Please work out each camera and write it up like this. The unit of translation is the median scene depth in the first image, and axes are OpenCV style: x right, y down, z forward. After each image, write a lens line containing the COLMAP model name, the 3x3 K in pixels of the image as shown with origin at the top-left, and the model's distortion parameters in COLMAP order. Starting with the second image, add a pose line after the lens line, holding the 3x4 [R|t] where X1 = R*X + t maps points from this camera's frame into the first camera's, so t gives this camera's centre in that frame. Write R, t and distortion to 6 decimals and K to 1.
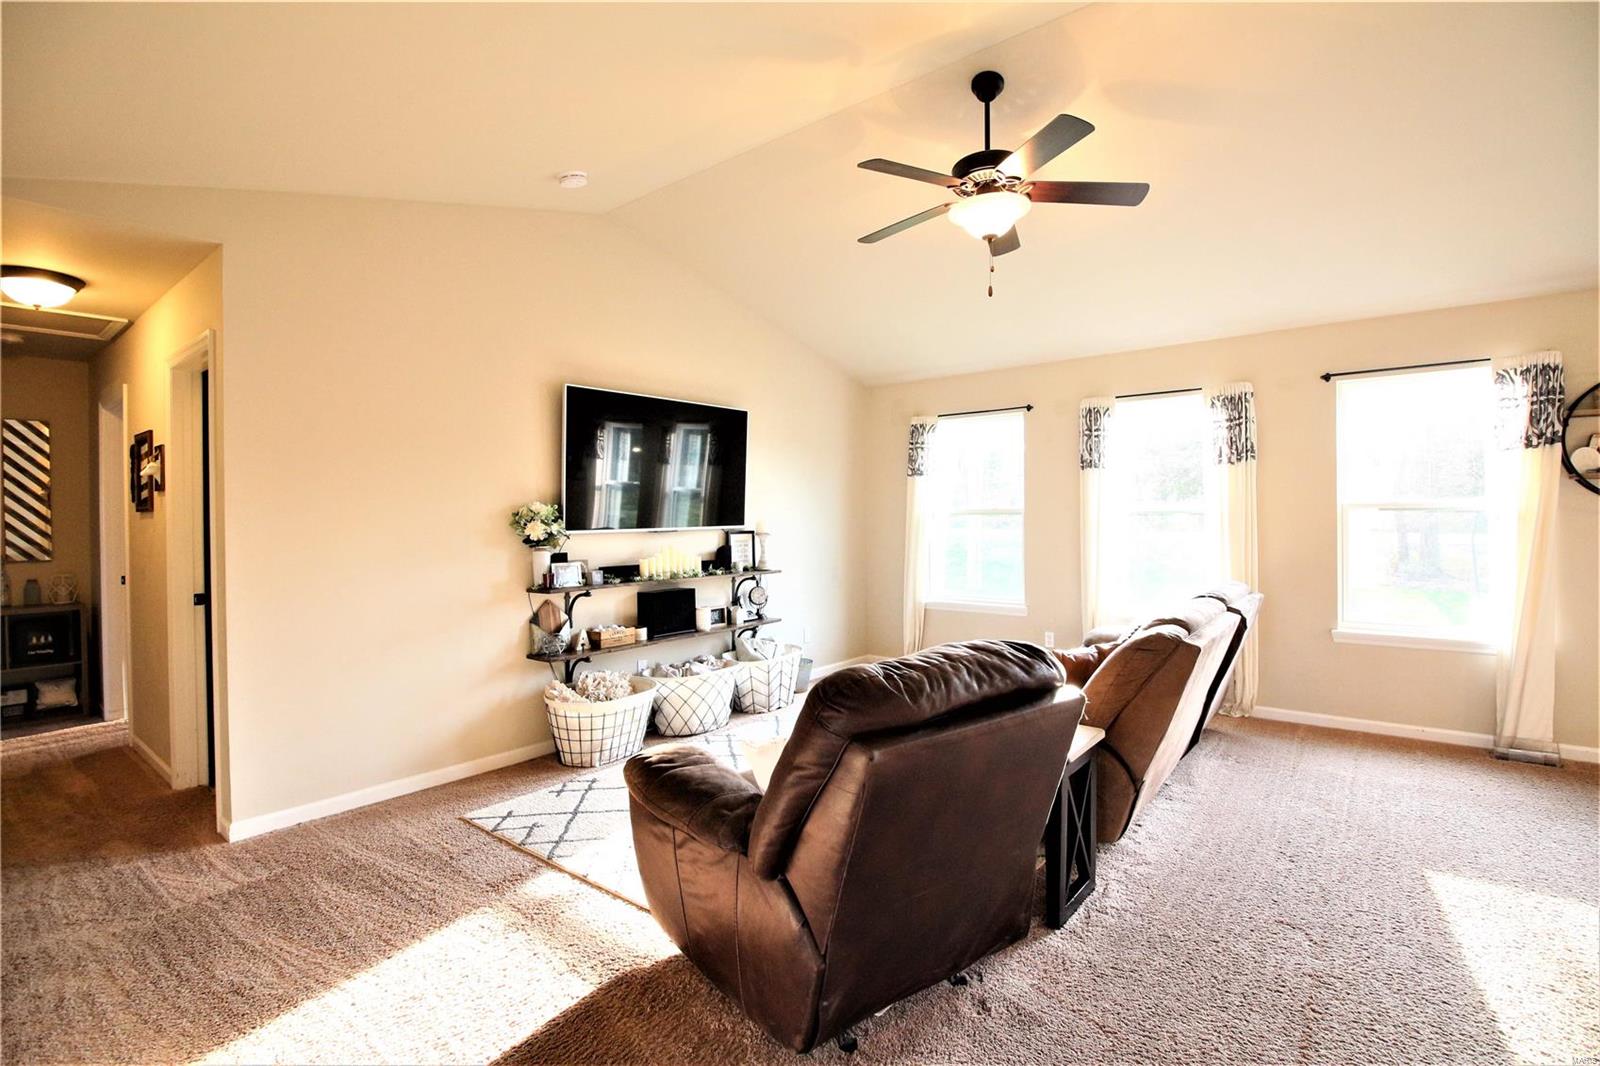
lens RADIAL K [[741.2, 0, 813.1], [0, 741.2, 520.3], [0, 0, 1]] dist [-0.005410, -0.010022]
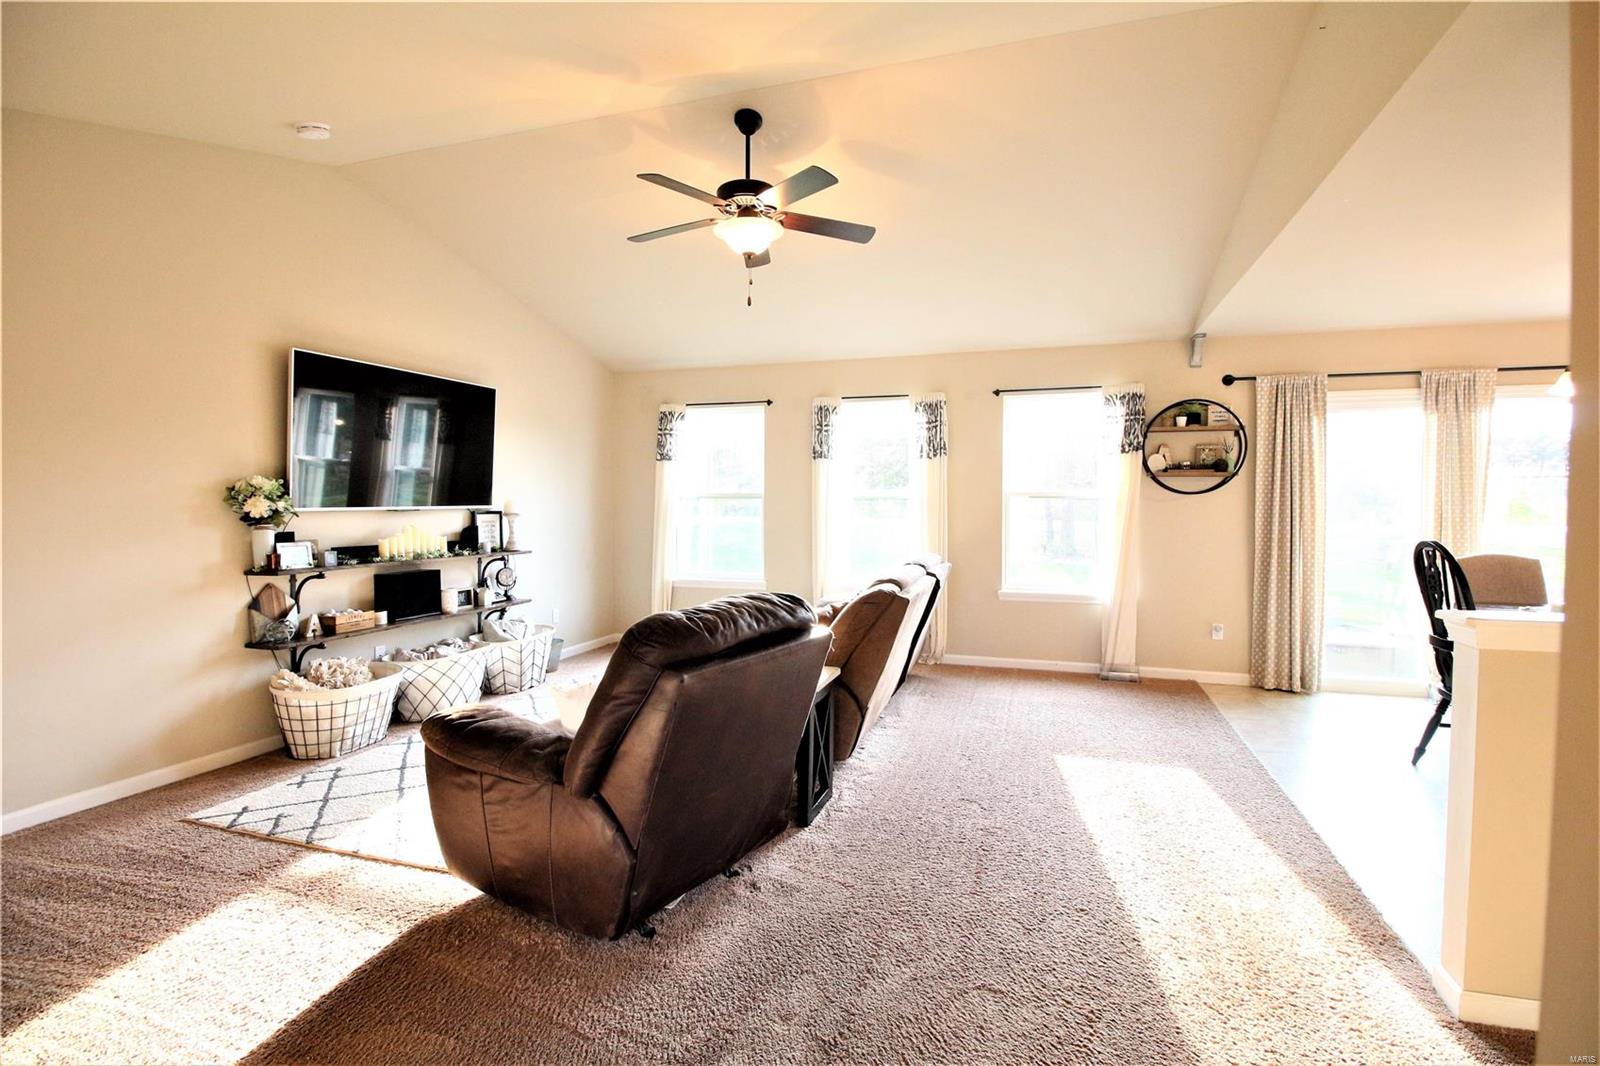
lens RADIAL K [[741.2, 0, 811.3], [0, 741.2, 518.1], [0, 0, 1]] dist [-0.005410, -0.010022]
pose [[0.935093, 0.003889, 0.354380, -0.071136], [-0.009014, 0.999877, 0.012810, 0.011718], [-0.354287, -0.015173, 0.935014, -0.109520]]
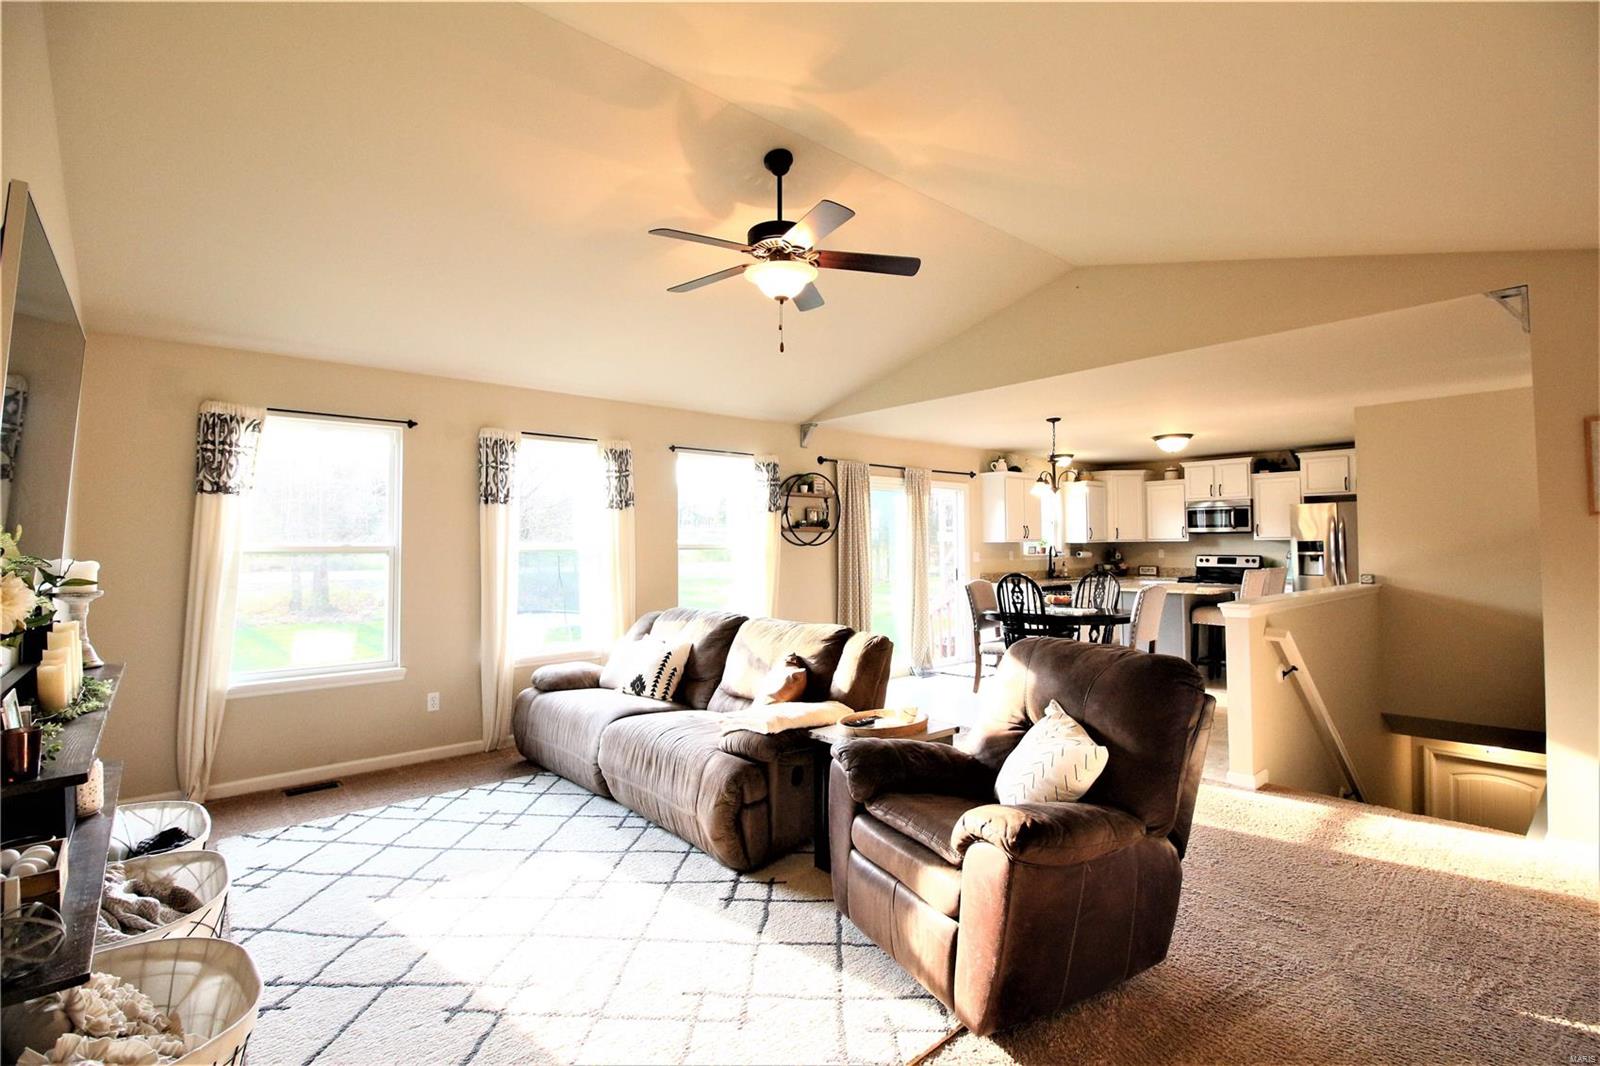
lens RADIAL K [[780.3, 0, 811.0], [0, 780.3, 520.4], [0, 0, 1]] dist [0.010163, -0.000327]
pose [[0.152330, 0.044797, 0.987314, -0.822925], [0.014796, 0.998757, -0.047599, 0.004801], [-0.988219, 0.021859, 0.151478, 0.715266]]
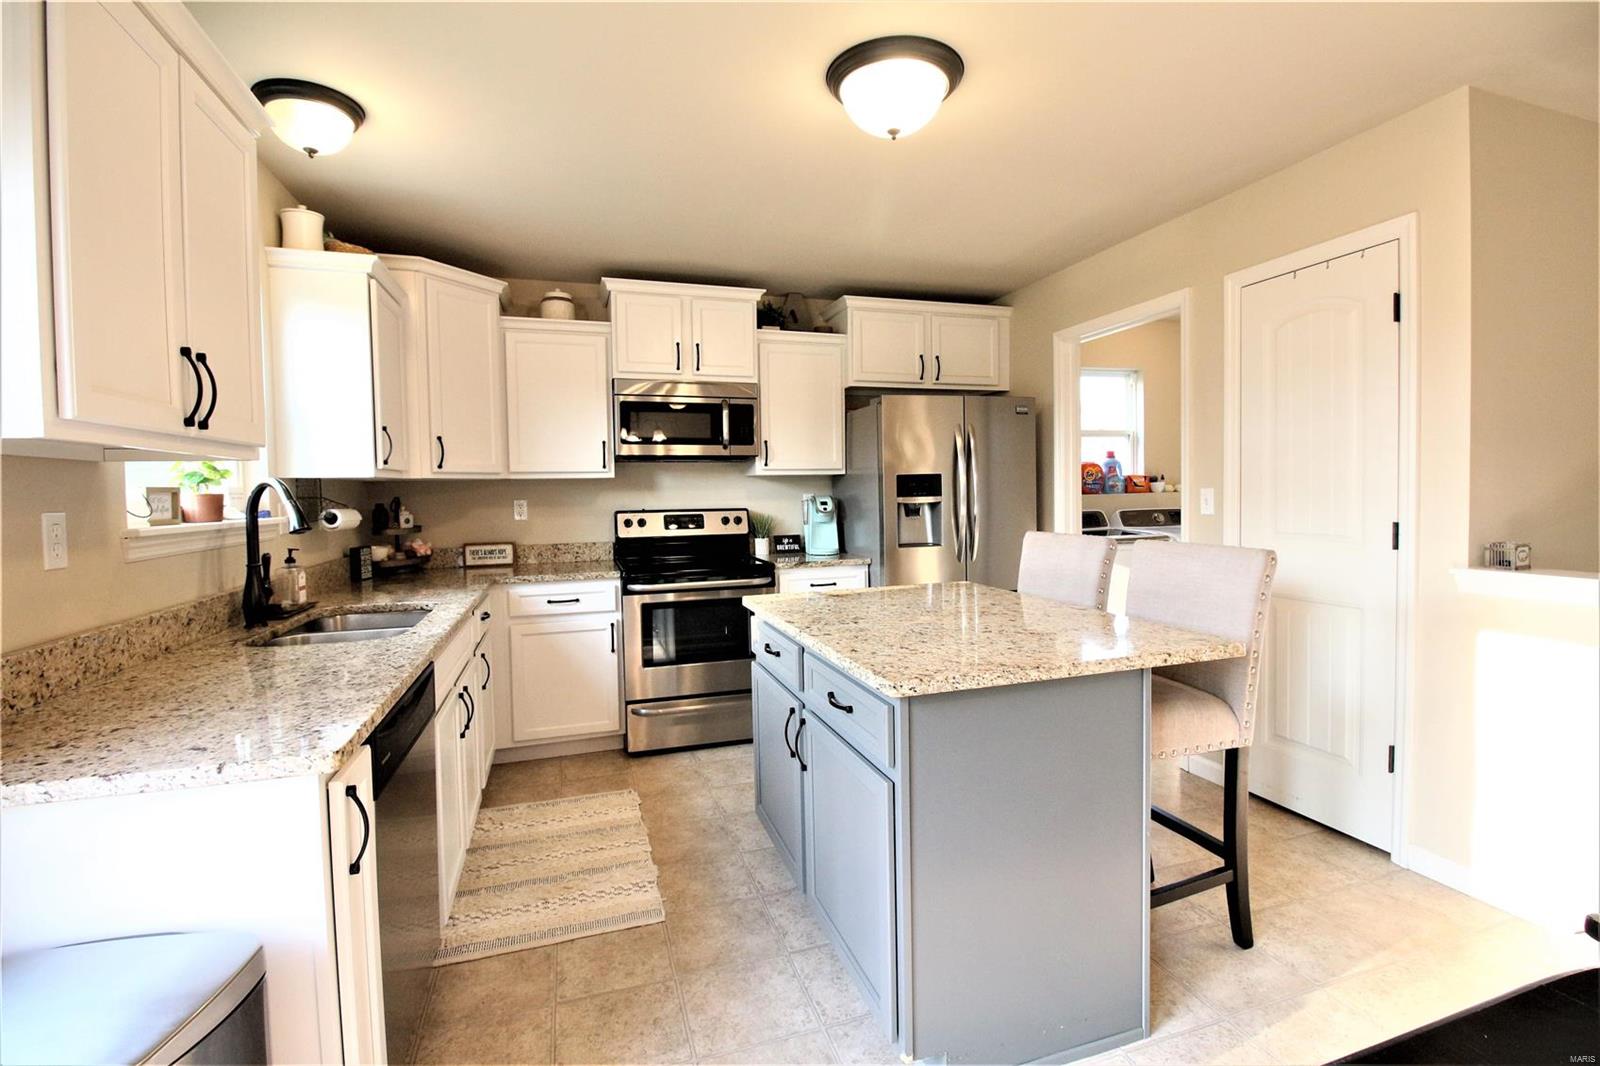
lens RADIAL K [[741.2, 0, 808.1], [0, 741.2, 520.2], [0, 0, 1]] dist [-0.005410, -0.010022]
pose [[-0.839506, 0.009087, 0.543275, 1.358164], [0.035221, 0.998667, 0.037722, -0.002773], [-0.542208, 0.050803, -0.838707, 0.557666]]
